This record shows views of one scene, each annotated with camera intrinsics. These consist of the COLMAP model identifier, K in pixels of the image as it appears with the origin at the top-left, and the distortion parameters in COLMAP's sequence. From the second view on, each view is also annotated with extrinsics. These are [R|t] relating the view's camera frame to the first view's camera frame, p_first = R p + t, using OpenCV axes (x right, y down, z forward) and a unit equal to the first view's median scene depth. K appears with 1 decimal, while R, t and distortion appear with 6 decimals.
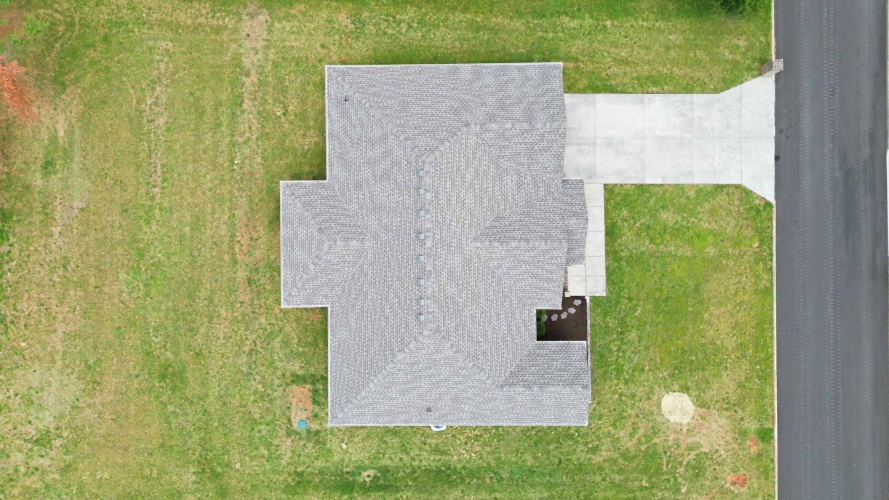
lens RADIAL K [[628.6, 0, 444.5], [0, 628.6, 250.0], [0, 0, 1]] dist [0.075236, -0.077701]
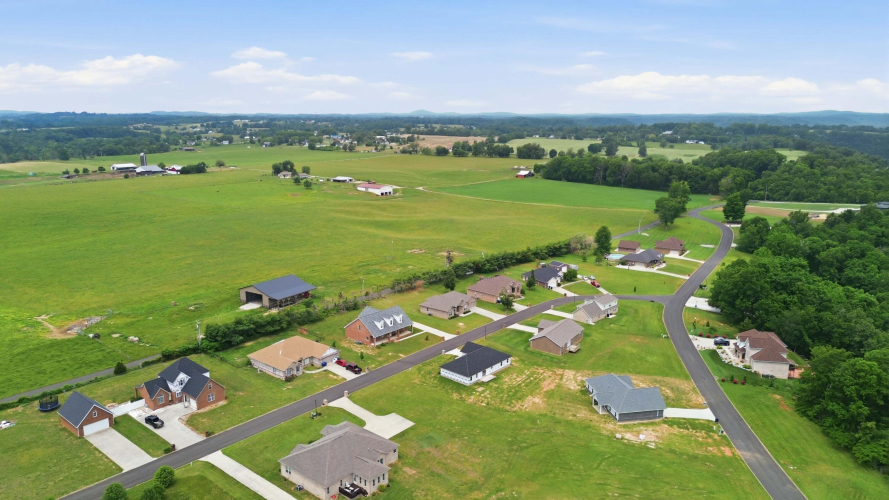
lens RADIAL K [[628.6, 0, 444.5], [0, 628.6, 250.0], [0, 0, 1]] dist [0.075236, -0.077701]
pose [[0.765216, 0.145657, -0.627079, 3.839447], [-0.643691, 0.157505, -0.748902, 4.648522], [-0.010315, 0.976717, 0.214283, -0.935701]]
